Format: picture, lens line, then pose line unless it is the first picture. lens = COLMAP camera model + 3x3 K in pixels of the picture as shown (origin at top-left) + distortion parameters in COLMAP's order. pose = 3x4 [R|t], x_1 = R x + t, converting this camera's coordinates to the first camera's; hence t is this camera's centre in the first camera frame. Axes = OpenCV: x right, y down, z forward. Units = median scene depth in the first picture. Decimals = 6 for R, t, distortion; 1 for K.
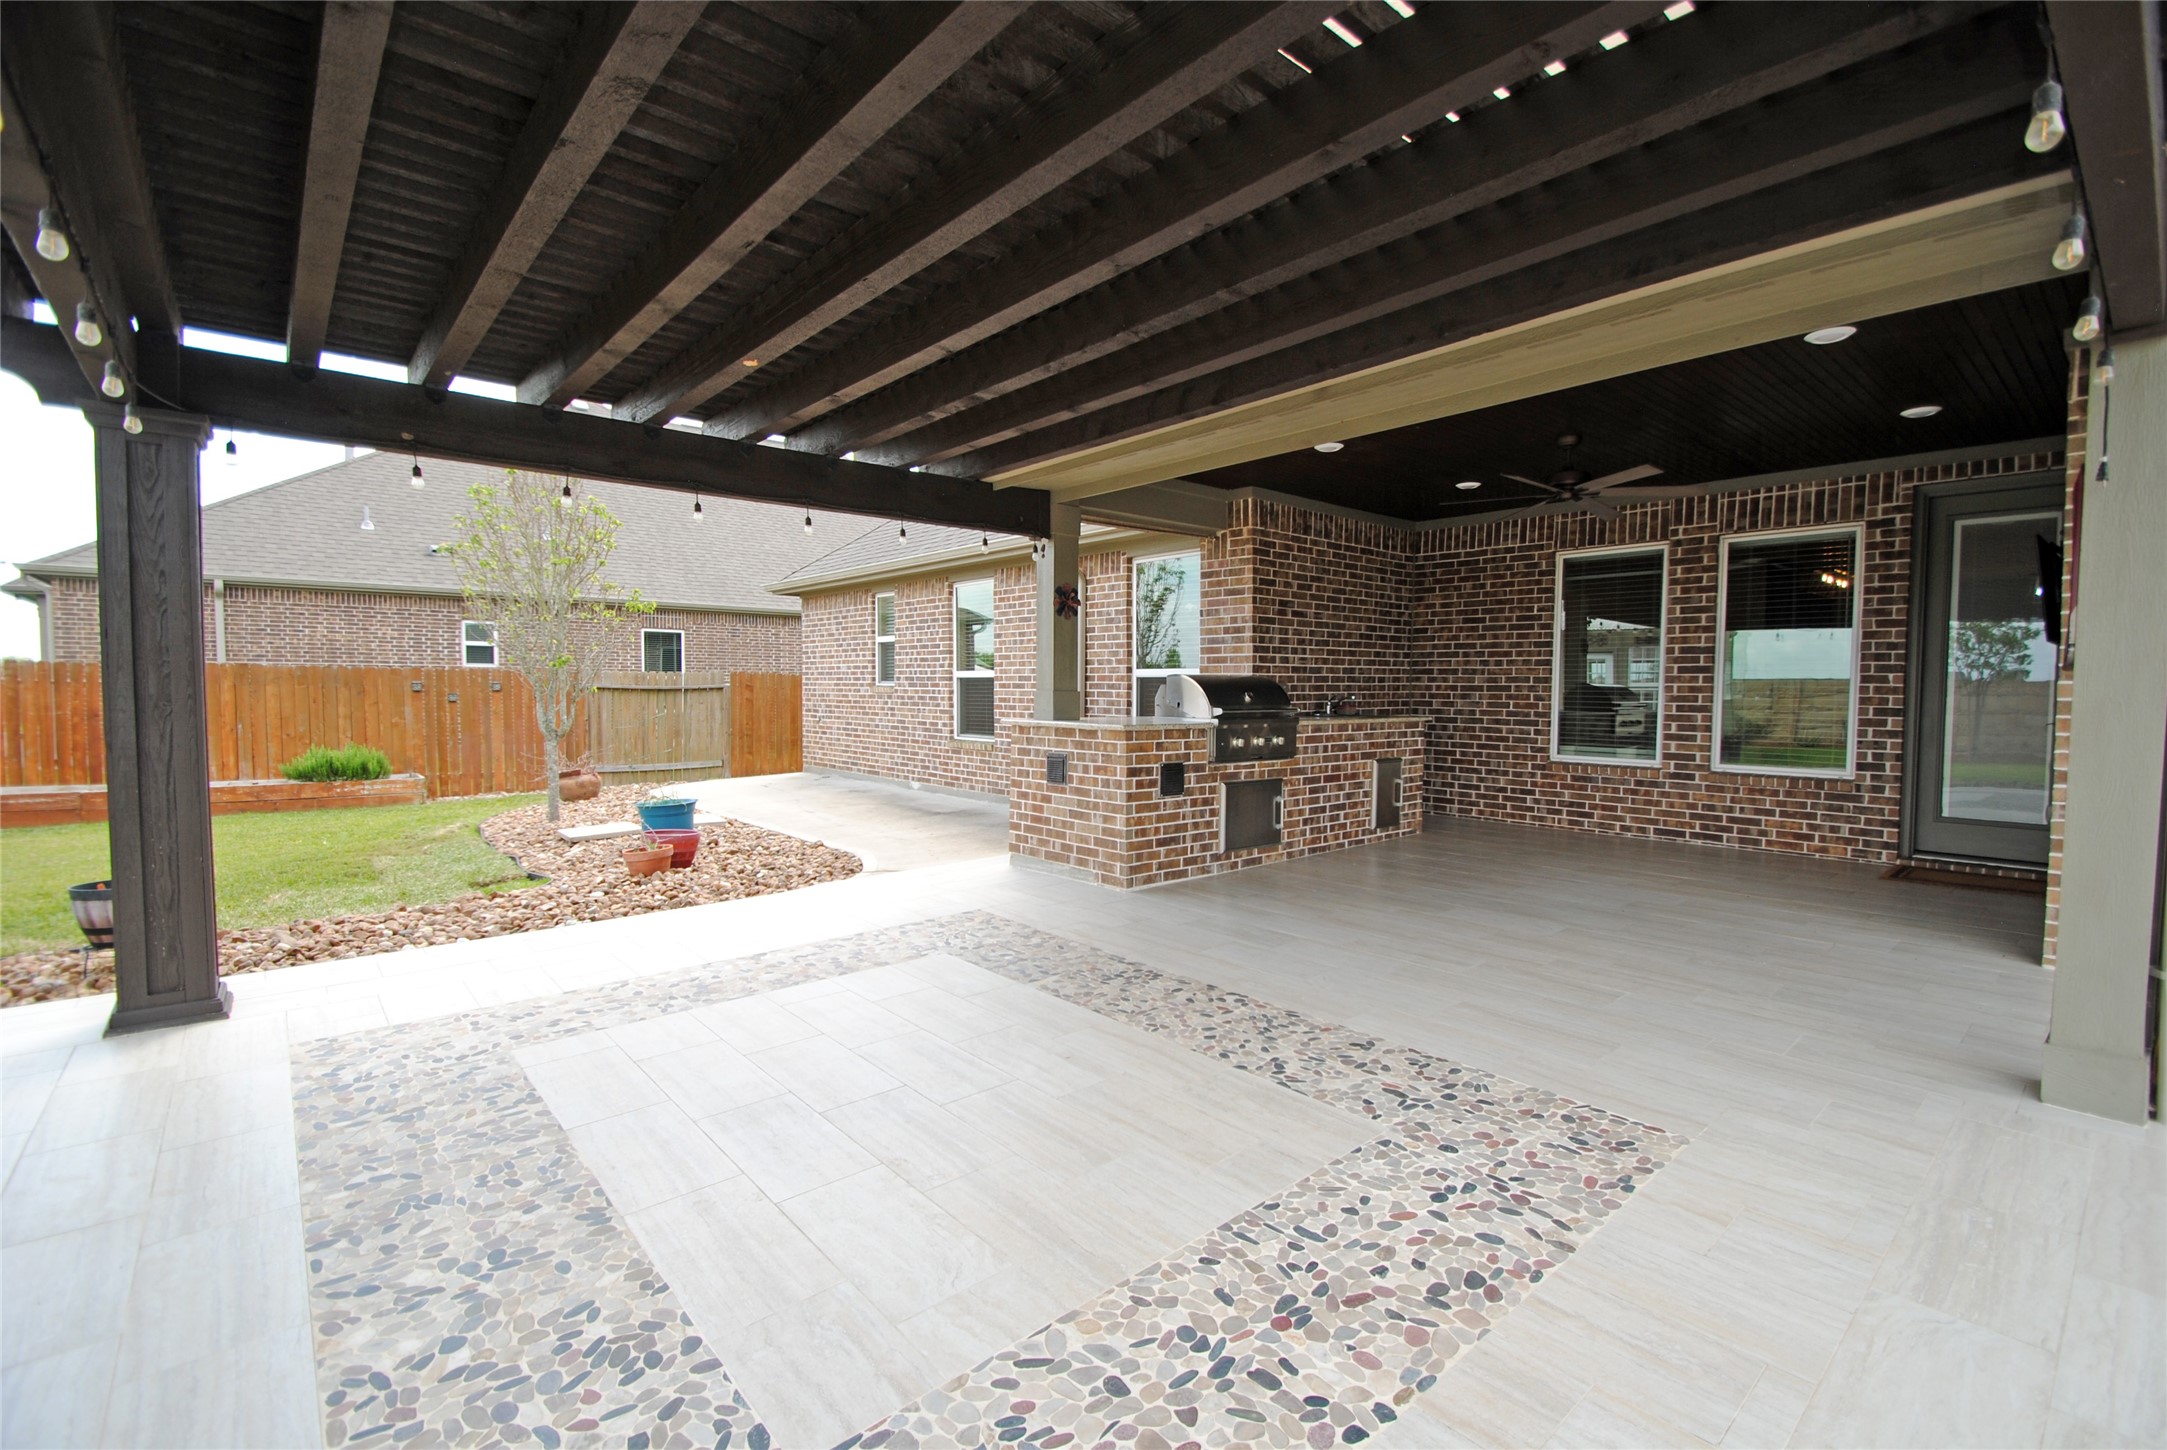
lens RADIAL K [[954.1, 0, 1098.8], [0, 954.1, 728.8], [0, 0, 1]] dist [0.012470, -0.015141]
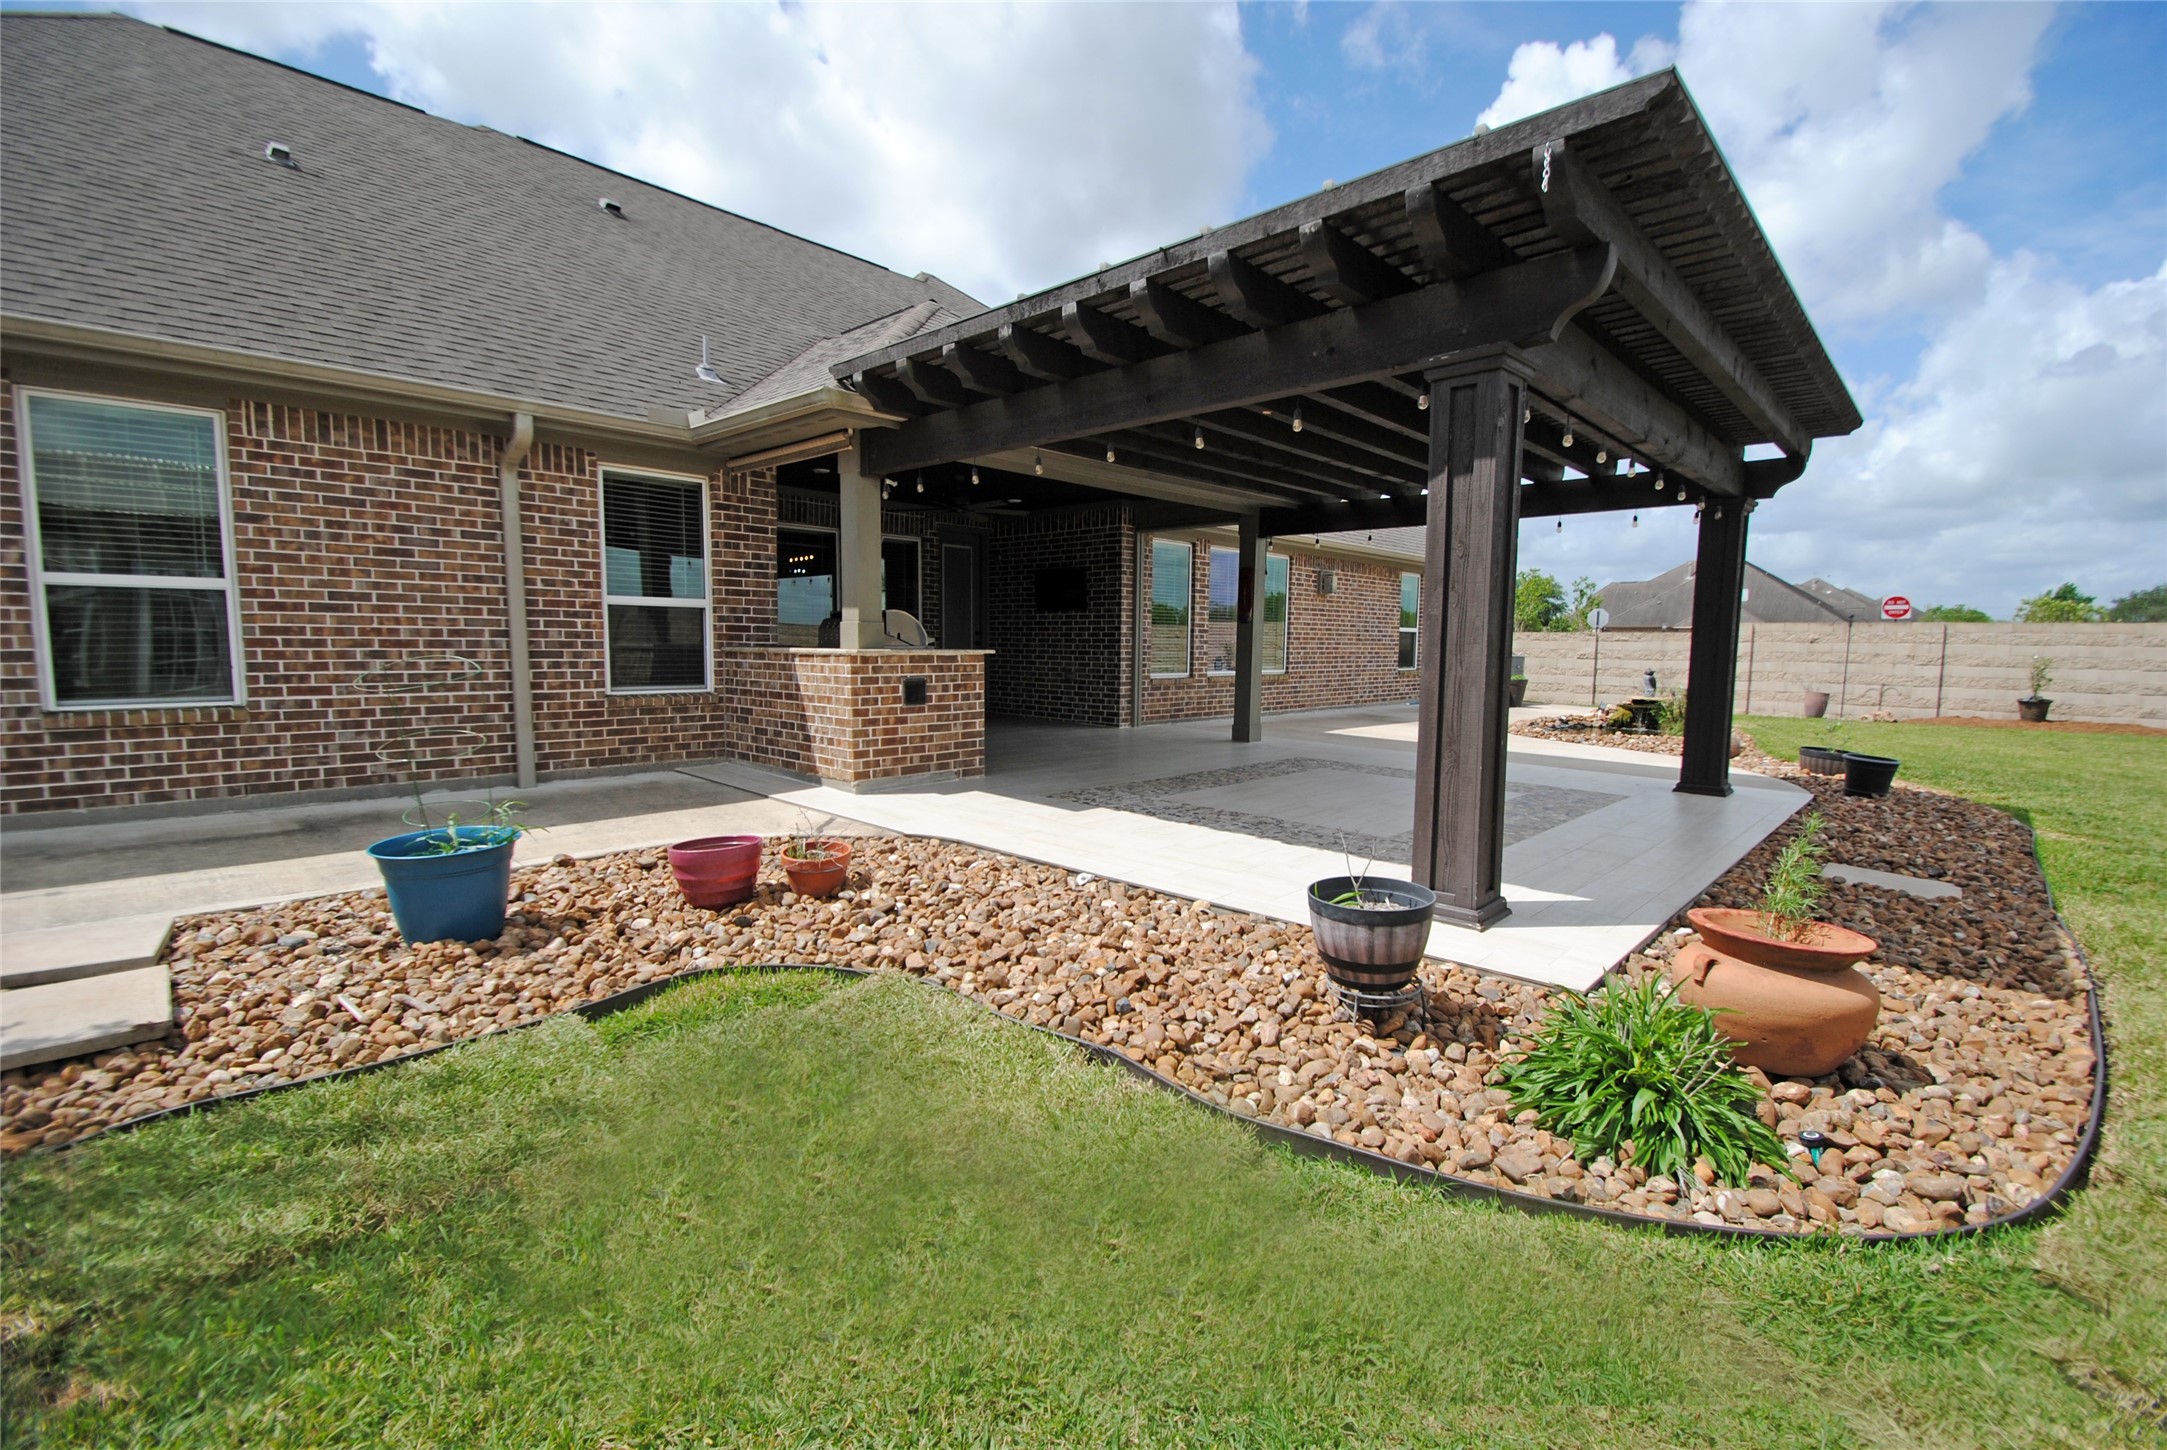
lens RADIAL K [[954.1, 0, 1102.9], [0, 954.1, 721.8], [0, 0, 1]] dist [0.012470, -0.015141]
pose [[-0.108020, -0.090115, 0.990056, -1.190365], [0.031423, 0.995076, 0.094001, -0.021896], [-0.993652, 0.041265, -0.104657, 0.897794]]
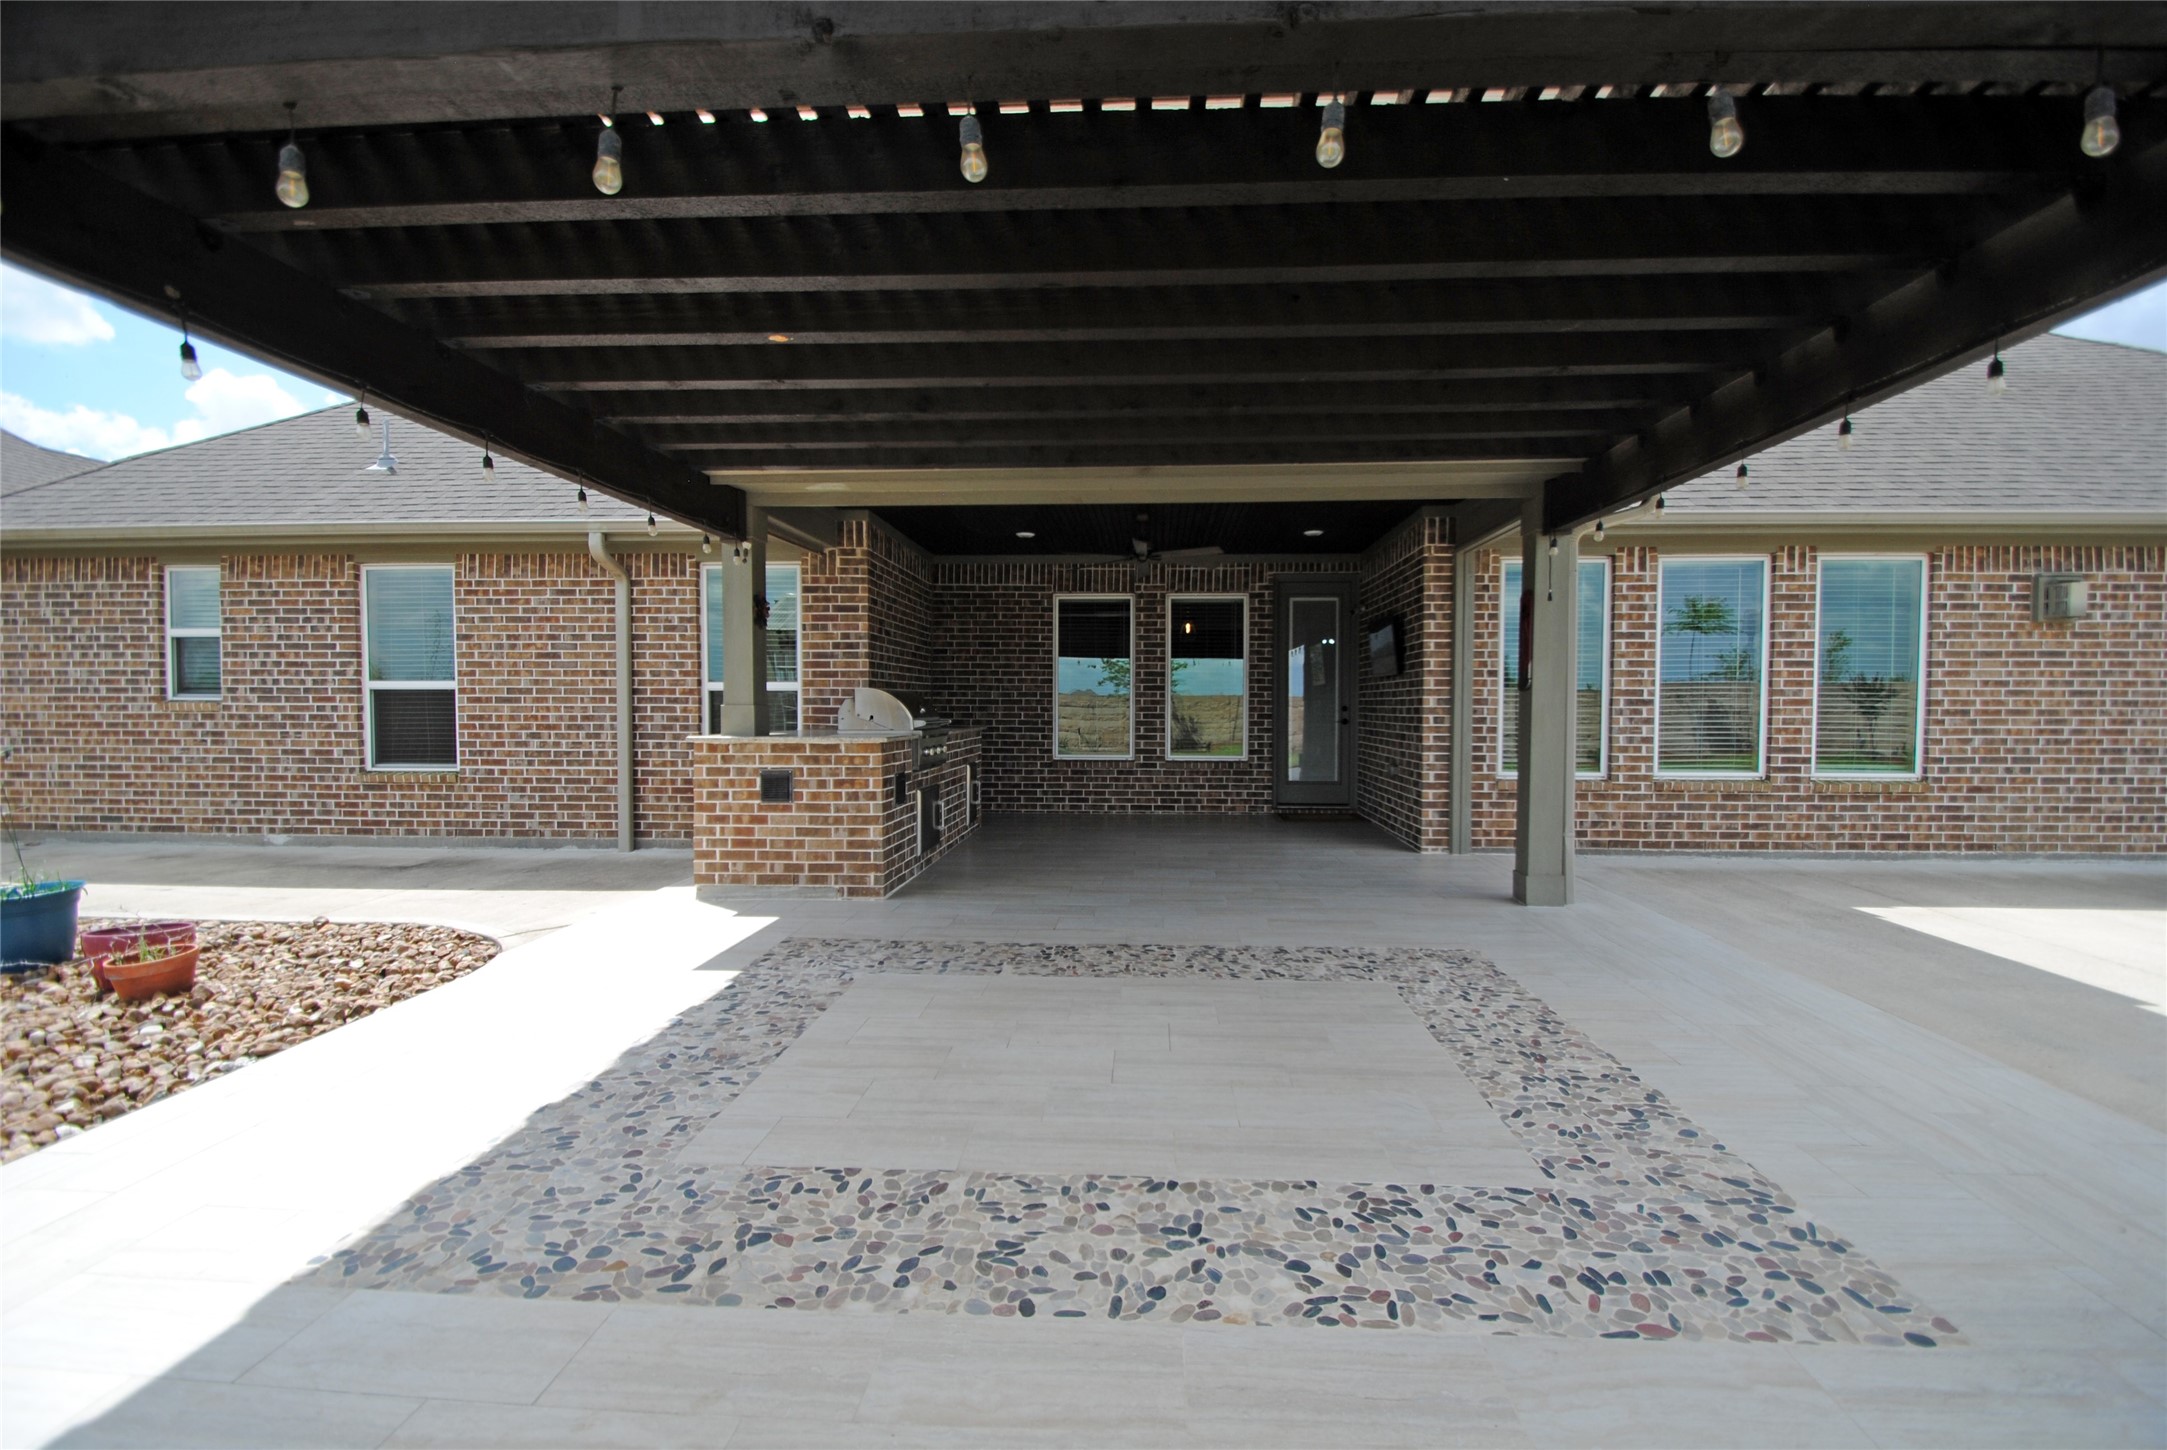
lens RADIAL K [[954.1, 0, 1099.7], [0, 954.1, 730.0], [0, 0, 1]] dist [0.012470, -0.015141]
pose [[0.698347, -0.022620, 0.715401, -0.497867], [0.033288, 0.999445, -0.000894, -0.002834], [-0.714985, 0.024438, 0.698713, 0.104230]]
